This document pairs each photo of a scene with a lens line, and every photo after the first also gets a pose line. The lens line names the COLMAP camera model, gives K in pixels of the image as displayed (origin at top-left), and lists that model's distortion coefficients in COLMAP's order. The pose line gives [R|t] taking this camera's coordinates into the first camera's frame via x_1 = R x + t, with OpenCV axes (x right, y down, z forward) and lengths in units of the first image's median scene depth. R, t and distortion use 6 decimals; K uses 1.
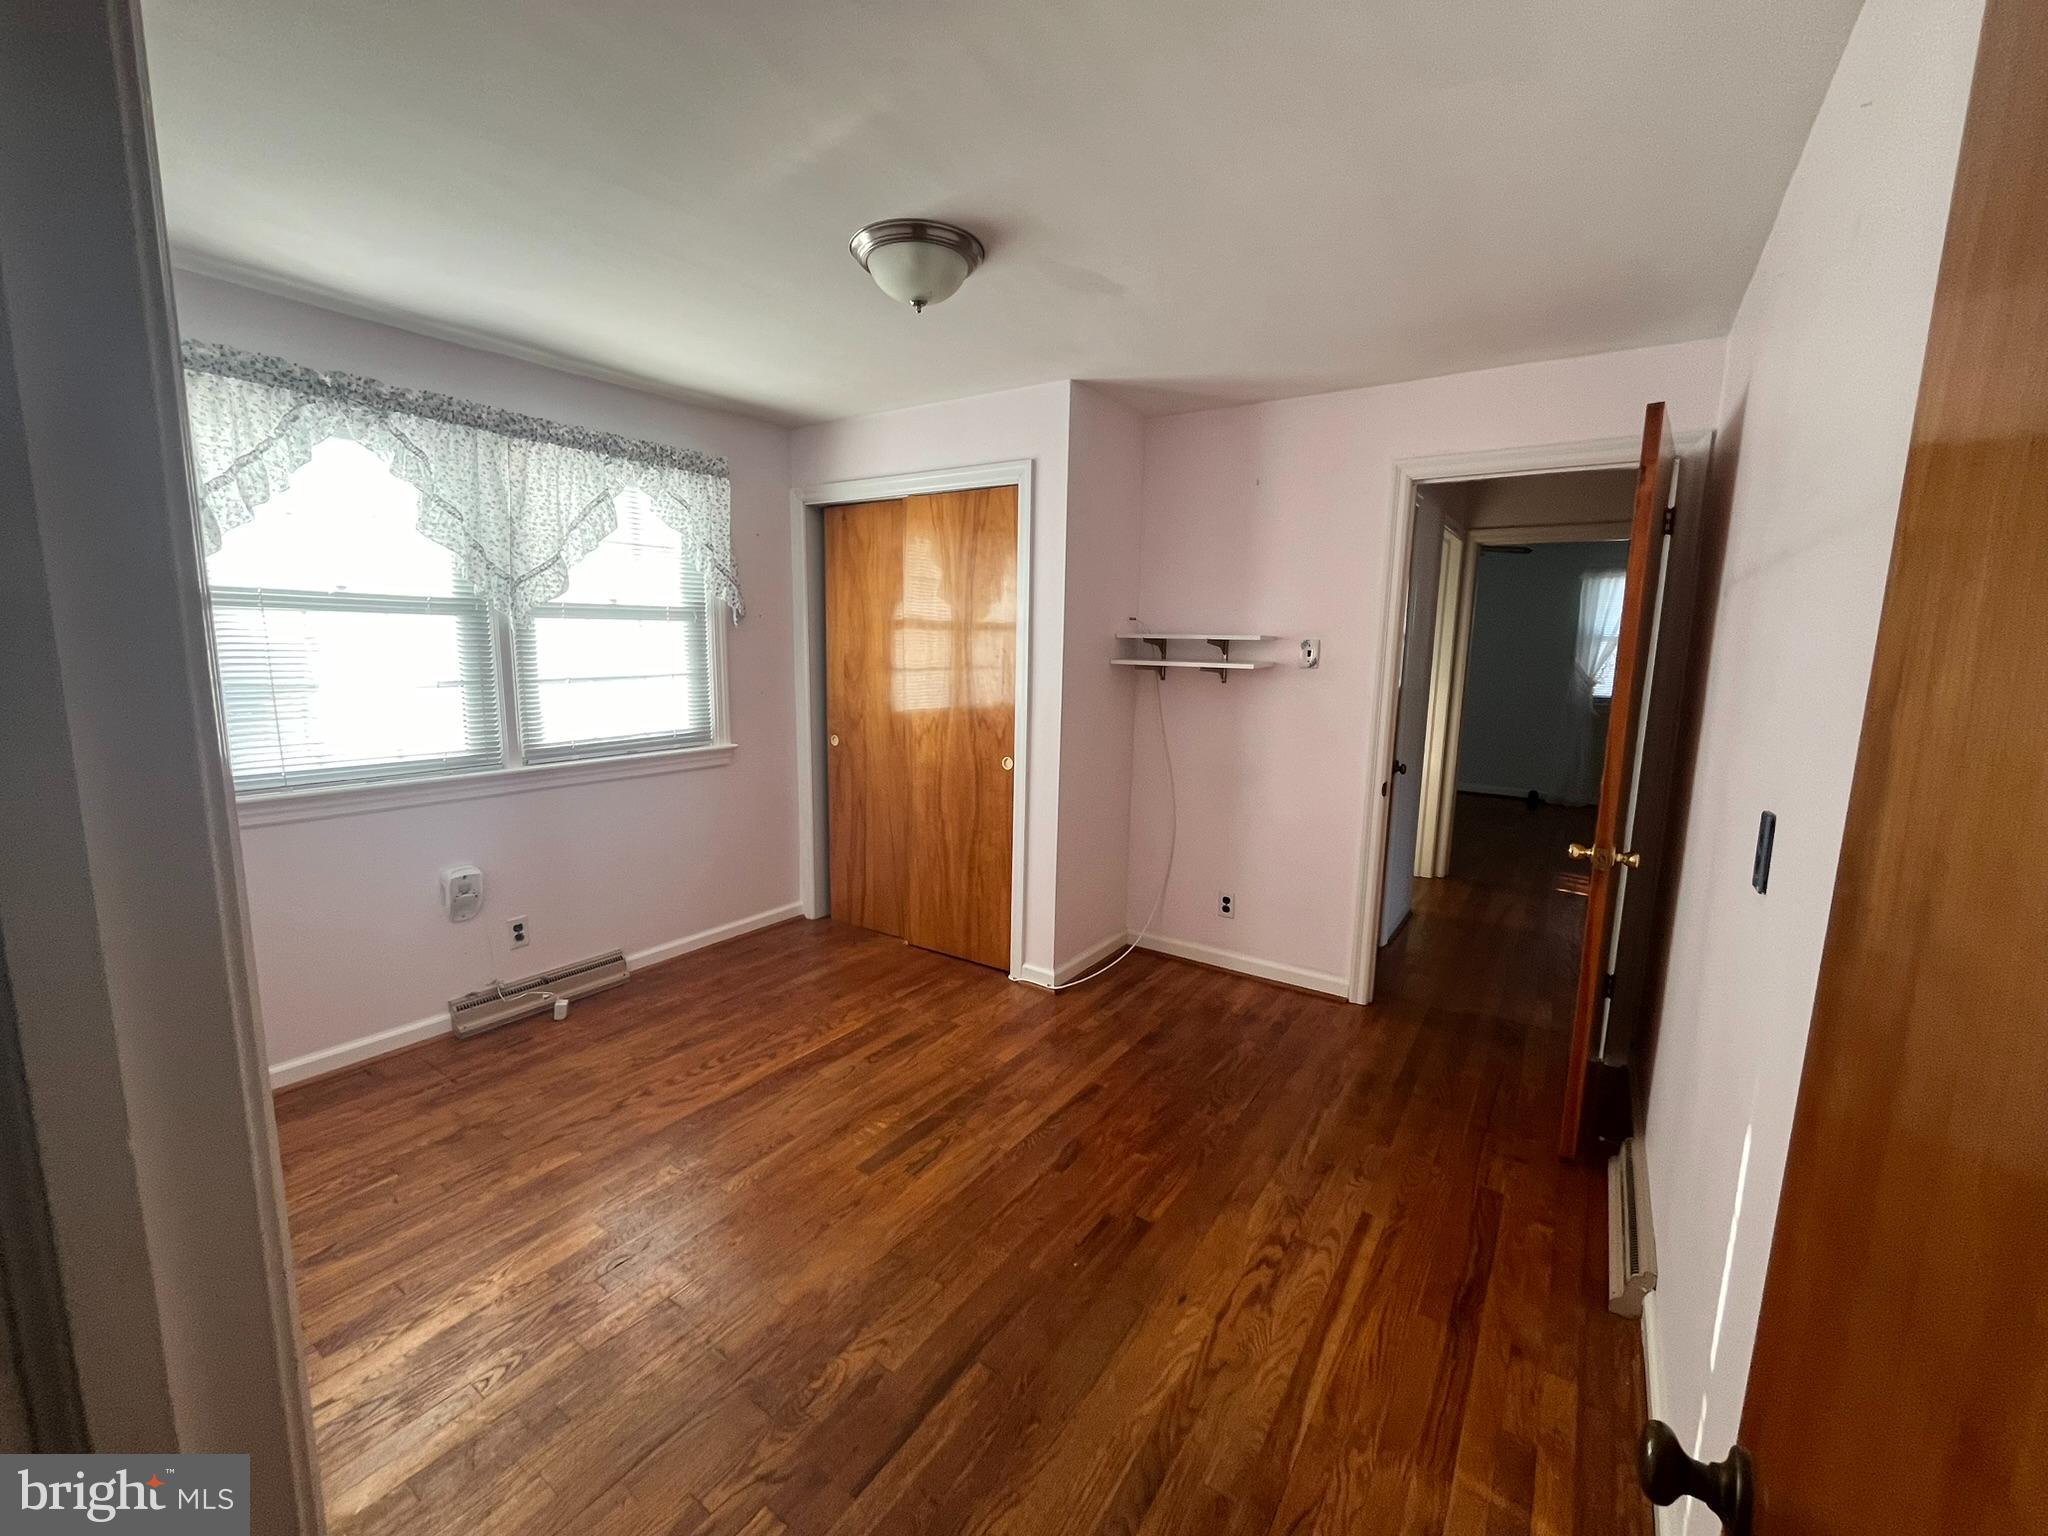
lens RADIAL K [[835.2, 0, 1016.5], [0, 835.2, 764.7], [0, 0, 1]] dist [-0.000032, -0.000600]
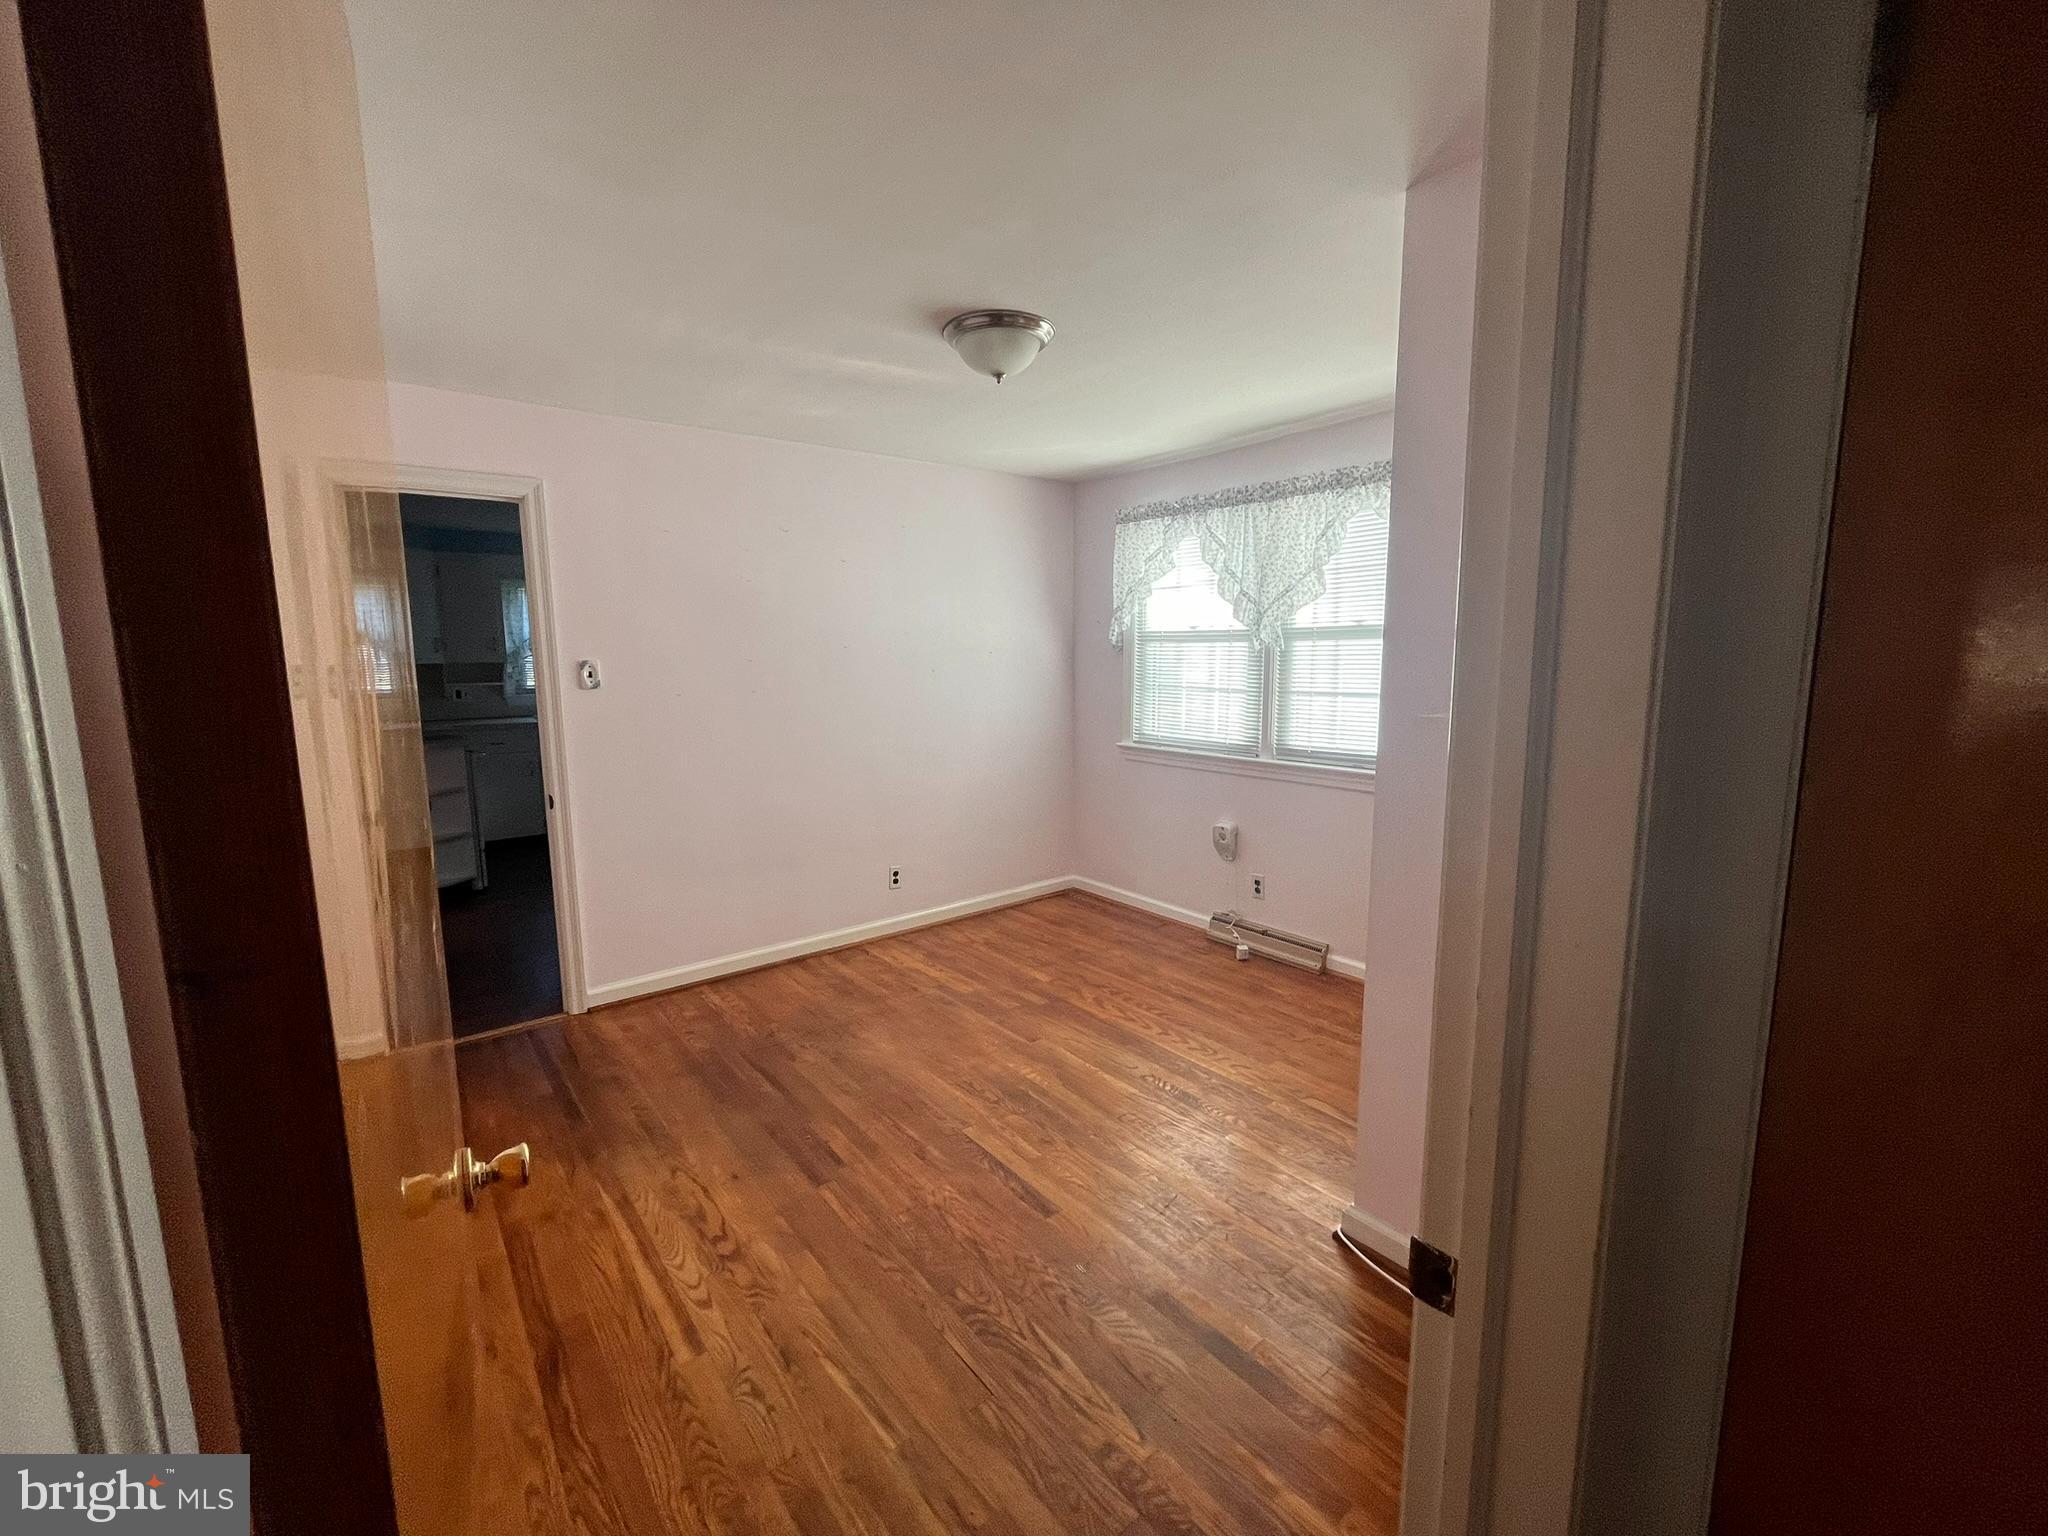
lens RADIAL K [[835.2, 0, 1014.0], [0, 835.2, 763.4], [0, 0, 1]] dist [-0.000032, -0.000600]
pose [[-0.296797, 0.112375, -0.948305, 0.801049], [-0.134493, 0.978235, 0.158015, -0.154053], [0.945422, 0.174439, -0.275224, 1.089131]]
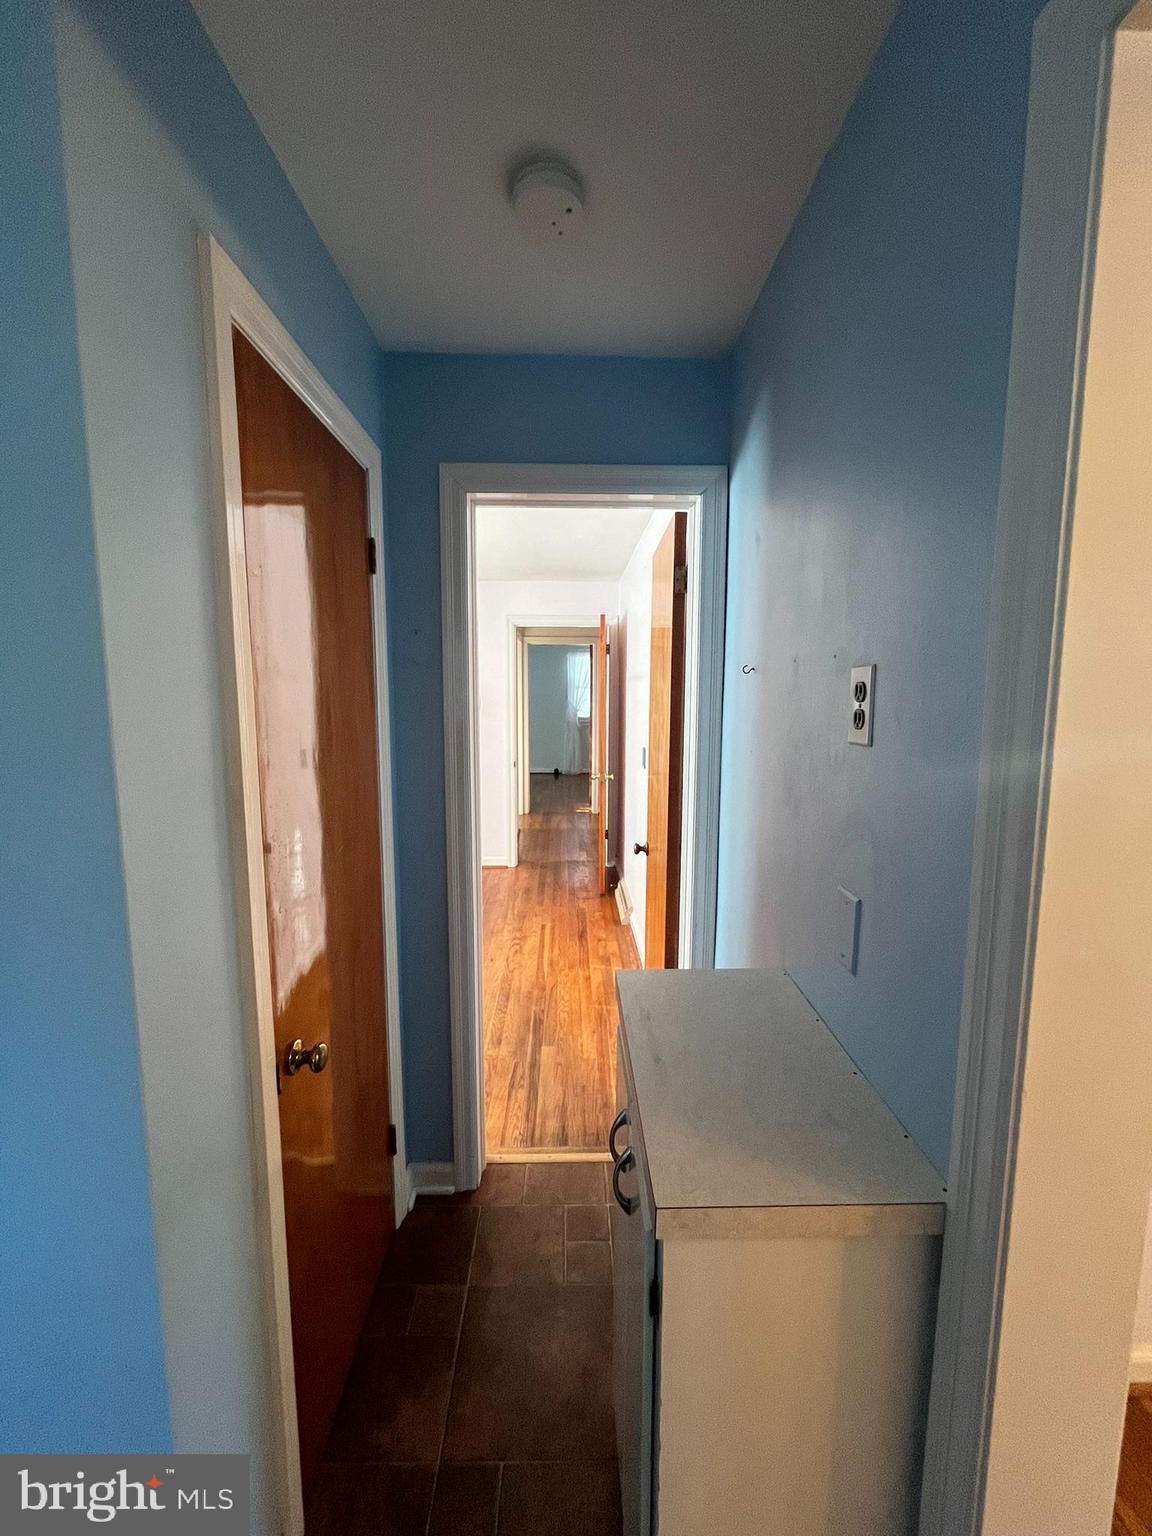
lens RADIAL K [[626.4, 0, 574.2], [0, 626.4, 766.6], [0, 0, 1]] dist [-0.000032, -0.000600]
pose [[0.815679, -0.087133, 0.571905, -0.425005], [0.097568, 0.995151, 0.012461, 0.035149], [-0.570217, 0.045636, 0.820225, -0.491734]]
